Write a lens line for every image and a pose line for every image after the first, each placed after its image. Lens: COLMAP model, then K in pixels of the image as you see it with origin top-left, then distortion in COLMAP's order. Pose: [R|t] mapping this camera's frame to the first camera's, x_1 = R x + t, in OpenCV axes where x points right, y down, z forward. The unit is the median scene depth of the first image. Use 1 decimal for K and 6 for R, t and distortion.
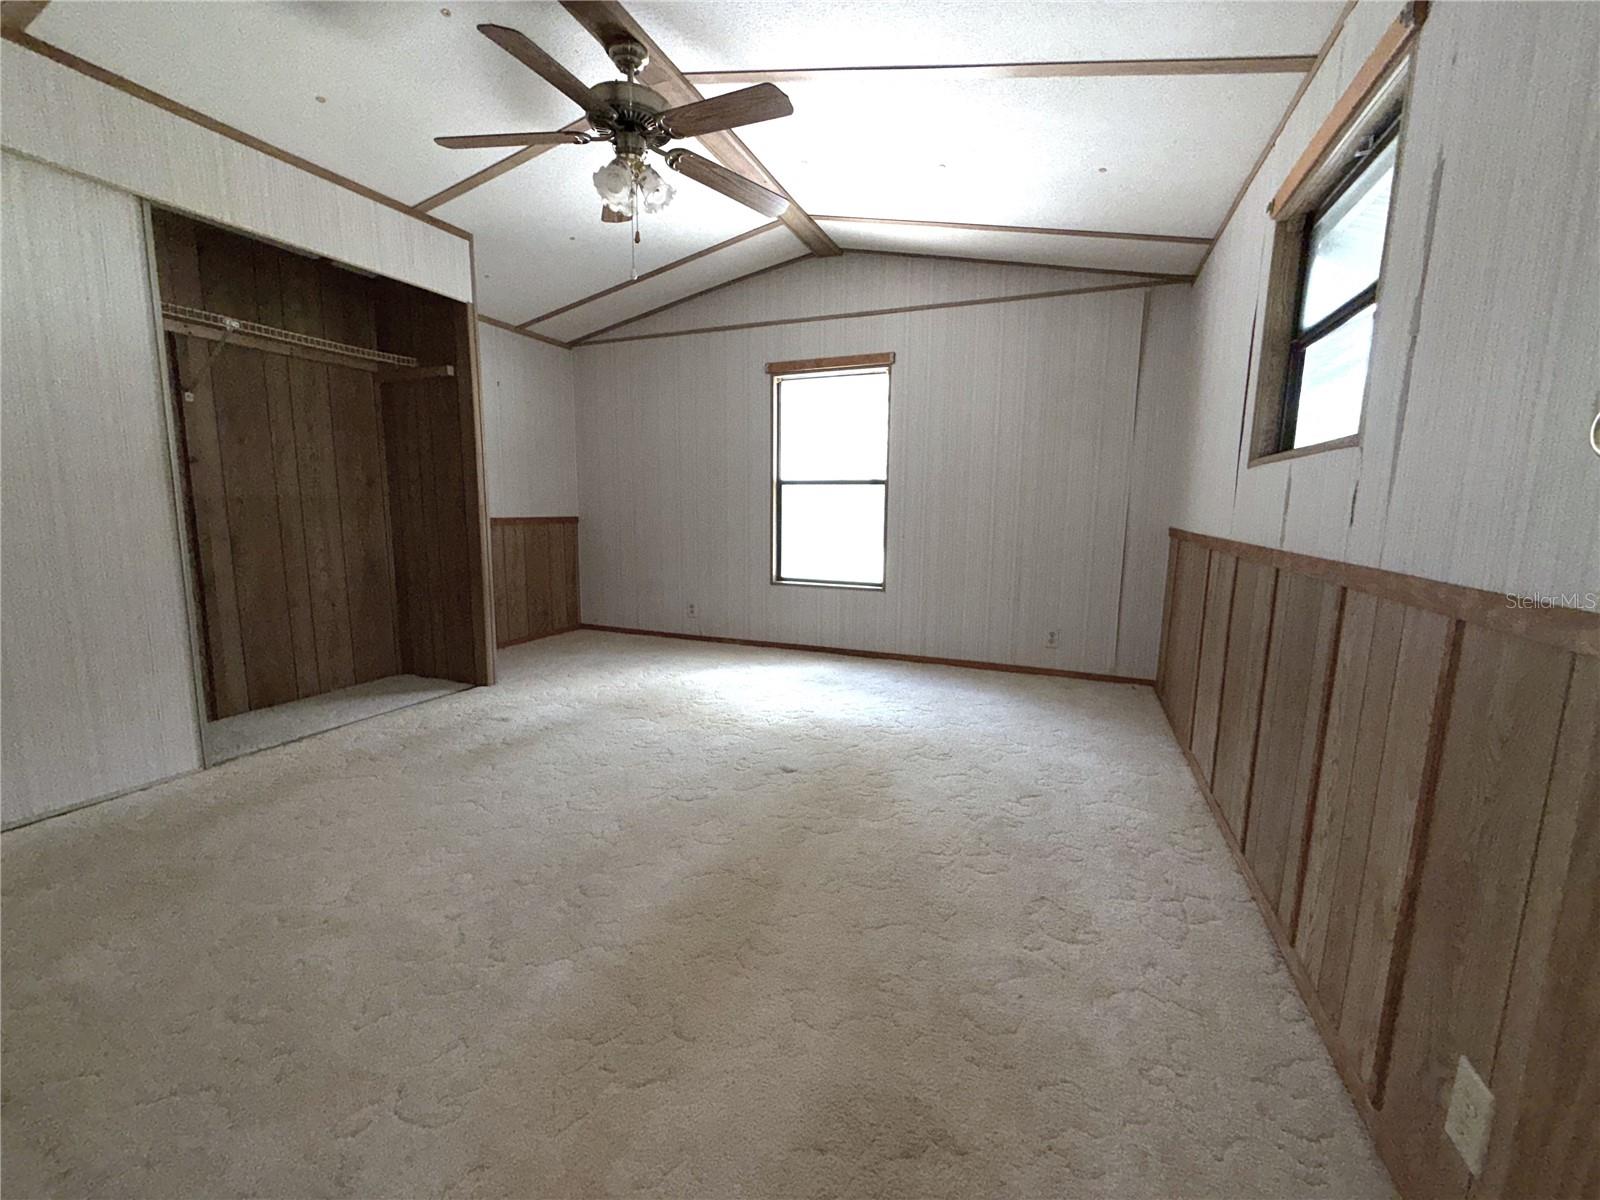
lens RADIAL K [[640.4, 0, 797.5], [0, 640.4, 597.6], [0, 0, 1]] dist [0.000486, -0.000103]
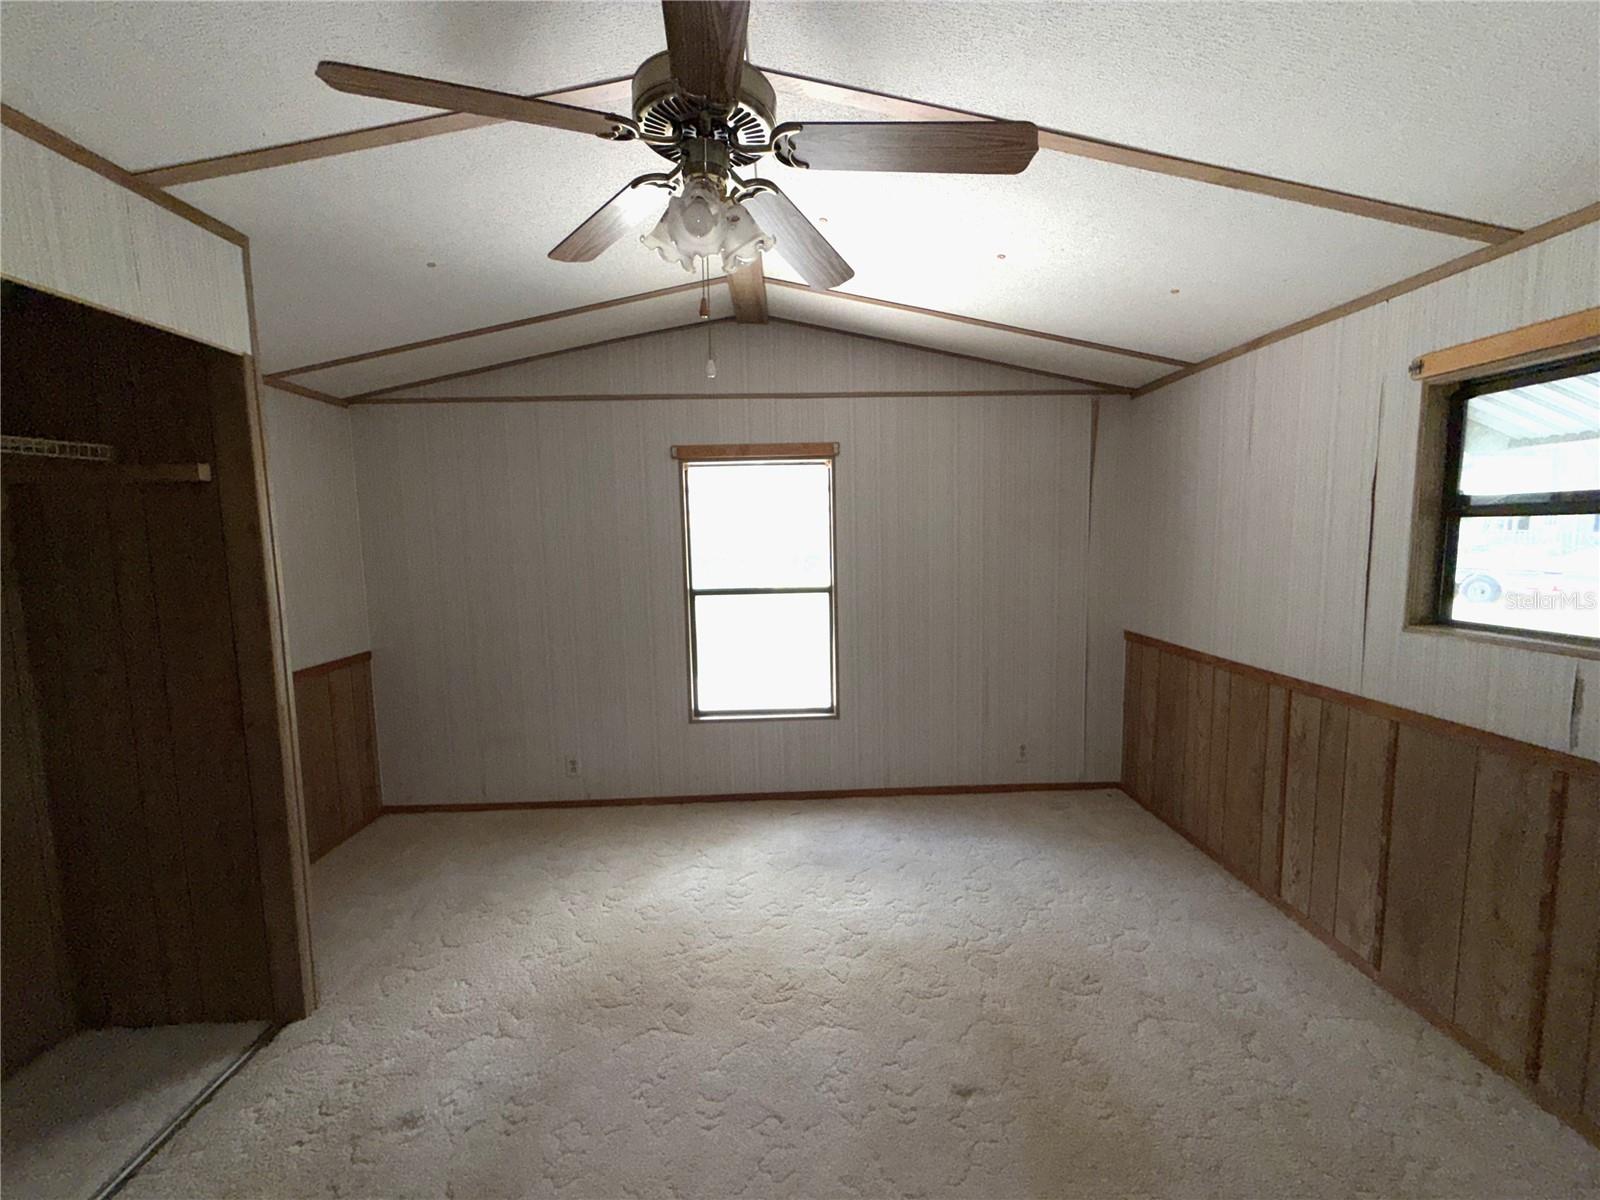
lens RADIAL K [[640.4, 0, 797.5], [0, 640.4, 597.6], [0, 0, 1]] dist [0.000486, -0.000103]
pose [[0.911009, -0.068810, 0.406604, -0.284964], [0.088103, 0.995692, -0.028897, -0.172399], [-0.402864, 0.062149, 0.913147, 0.278527]]
